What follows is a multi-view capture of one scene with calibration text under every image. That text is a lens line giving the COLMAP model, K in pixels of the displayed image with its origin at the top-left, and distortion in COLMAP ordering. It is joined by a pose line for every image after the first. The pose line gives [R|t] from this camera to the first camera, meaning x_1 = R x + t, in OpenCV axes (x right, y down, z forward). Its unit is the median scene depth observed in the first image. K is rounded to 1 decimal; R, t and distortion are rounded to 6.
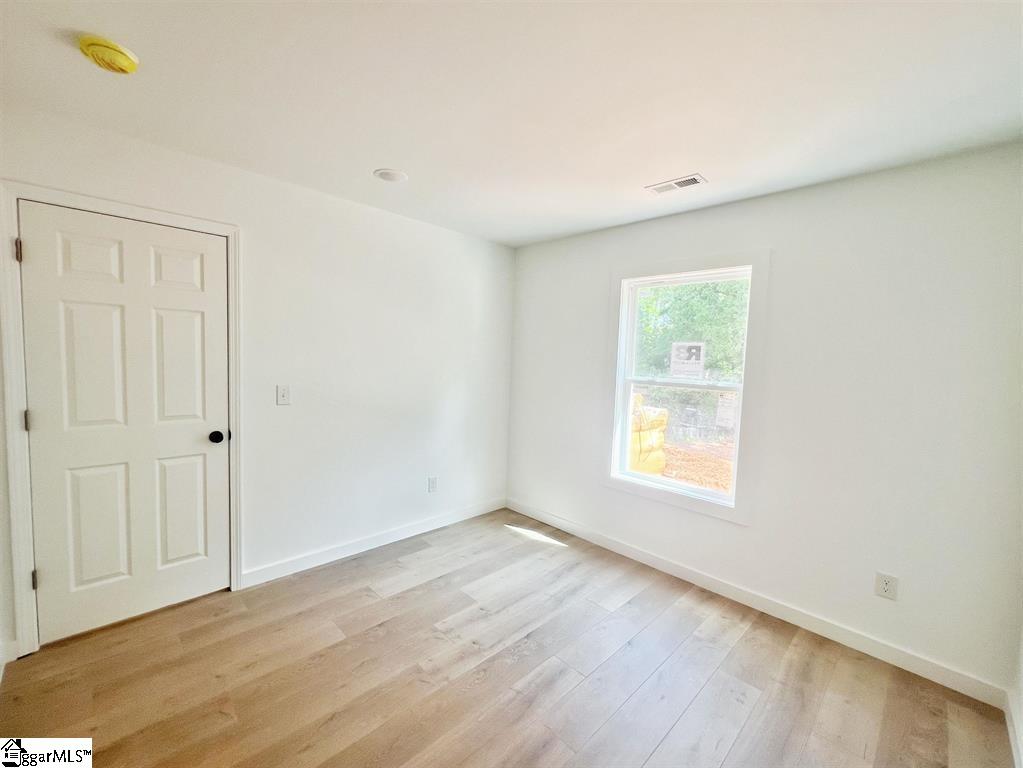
lens RADIAL K [[416.3, 0, 509.1], [0, 416.3, 384.8], [0, 0, 1]] dist [-0.000535, -0.000010]
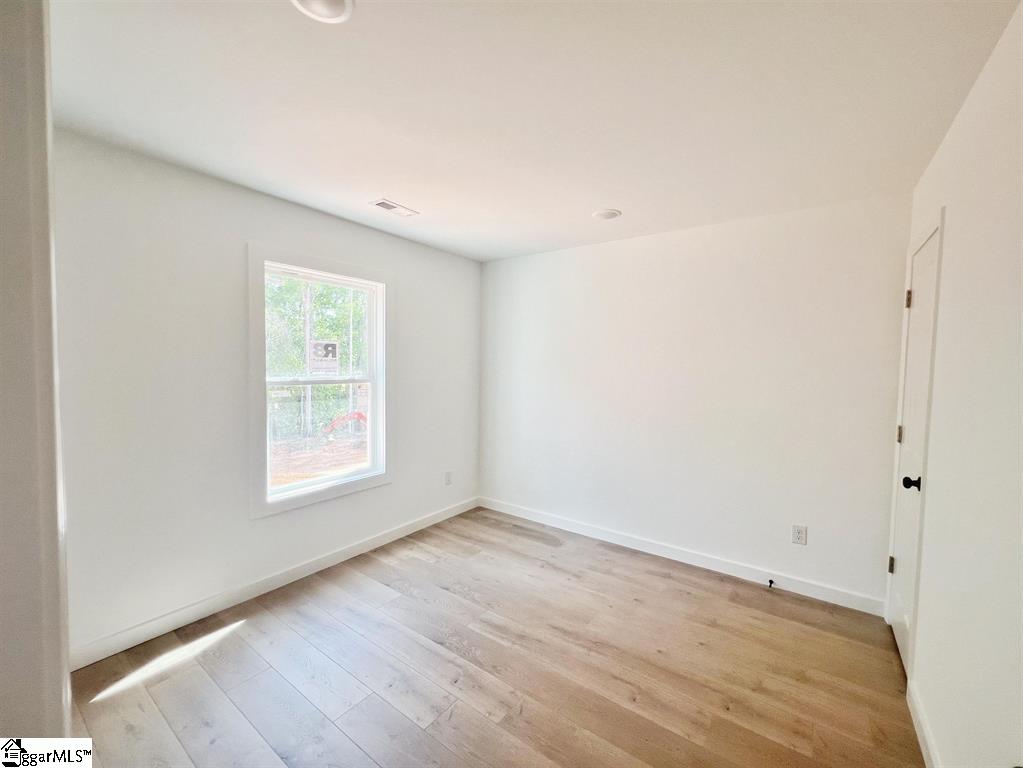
lens RADIAL K [[412.4, 0, 513.0], [0, 412.4, 382.1], [0, 0, 1]] dist [0.000514, -0.000083]
pose [[-0.153858, -0.081662, 0.984713, -0.711686], [0.051340, 0.994572, 0.090501, -0.072142], [-0.986758, 0.064479, -0.148830, 0.747347]]
